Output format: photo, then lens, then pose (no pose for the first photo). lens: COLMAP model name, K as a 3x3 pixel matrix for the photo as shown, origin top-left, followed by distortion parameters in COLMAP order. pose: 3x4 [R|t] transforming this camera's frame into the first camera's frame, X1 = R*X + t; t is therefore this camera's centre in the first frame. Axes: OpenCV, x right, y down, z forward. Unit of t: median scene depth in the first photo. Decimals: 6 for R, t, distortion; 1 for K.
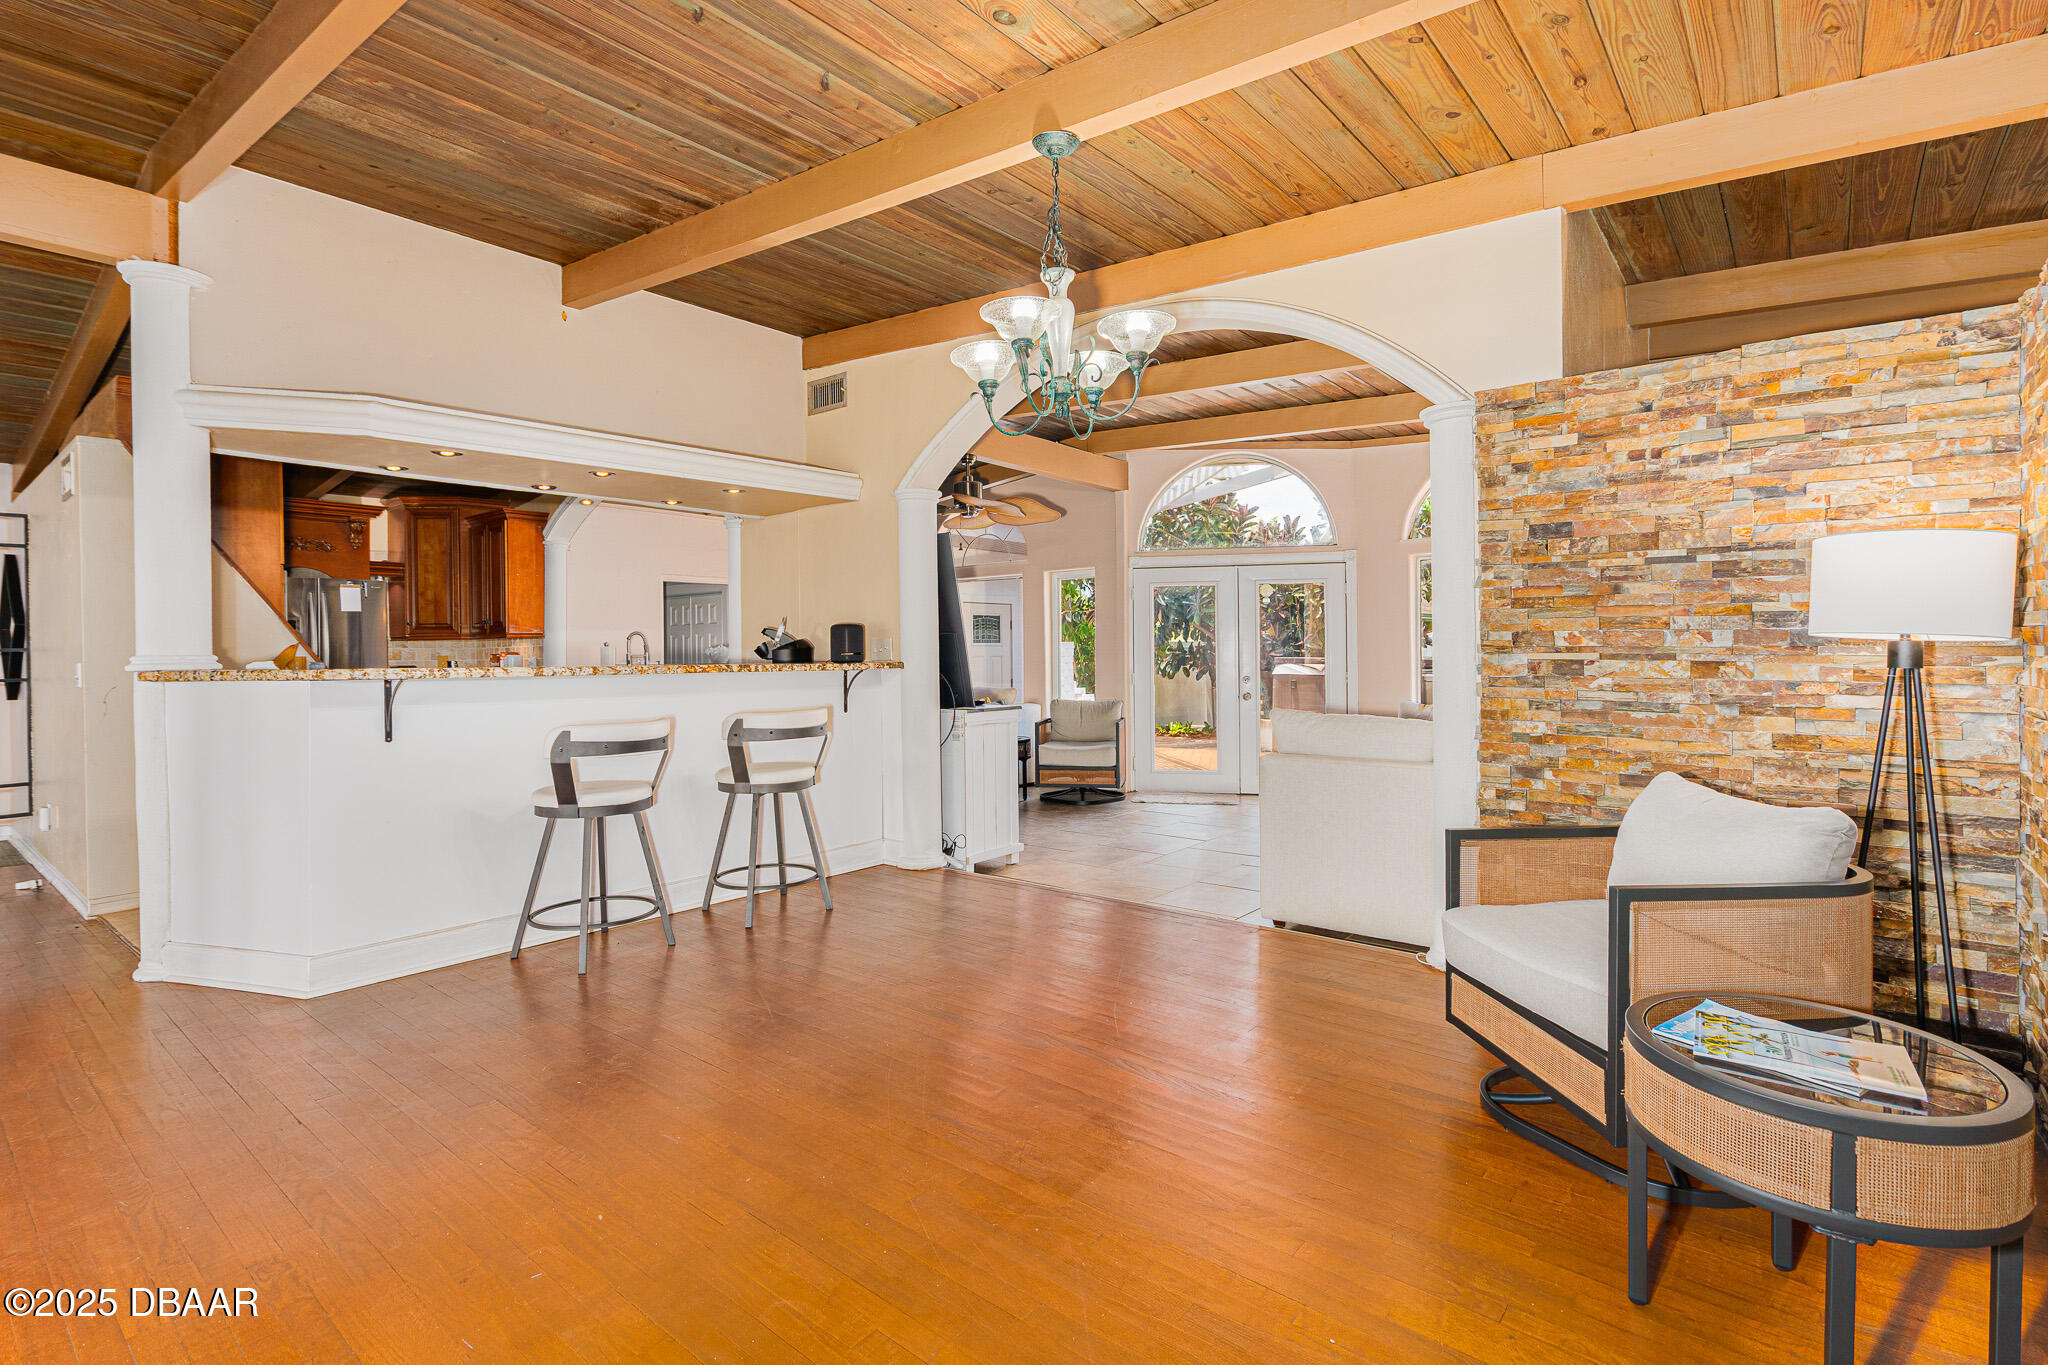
lens RADIAL K [[941.3, 0, 1031.5], [0, 941.3, 665.5], [0, 0, 1]] dist [-0.001895, 0.000121]
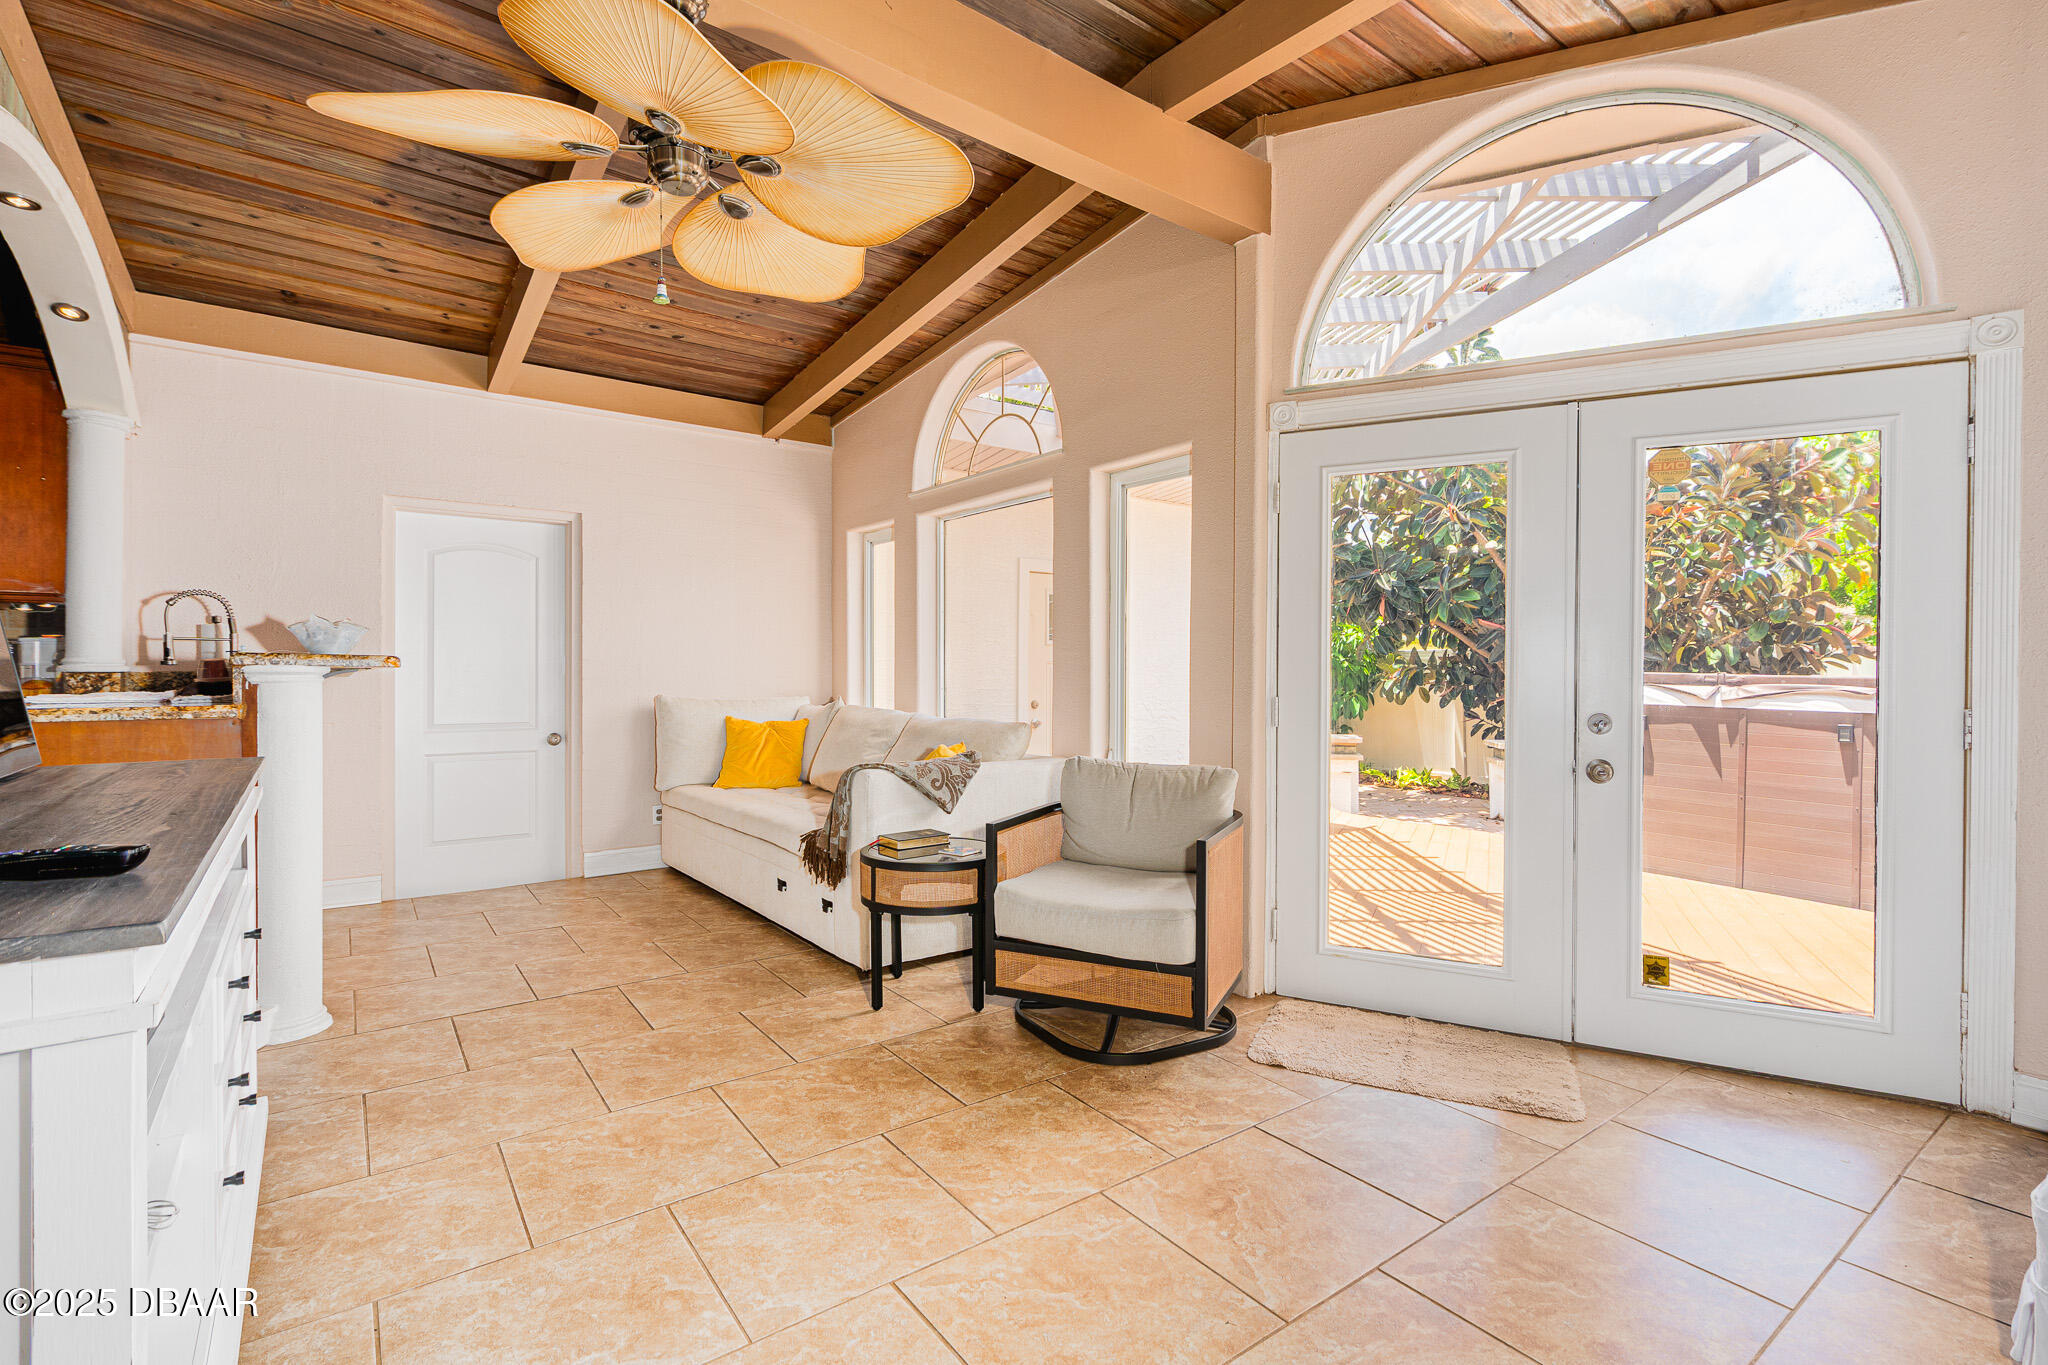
lens RADIAL K [[941.3, 0, 1031.5], [0, 941.3, 665.5], [0, 0, 1]] dist [-0.001895, 0.000121]
pose [[0.972673, 0.015693, -0.231649, 0.053636], [-0.019622, 0.999700, -0.014668, 0.001087], [0.231350, 0.018812, 0.972689, 0.320837]]
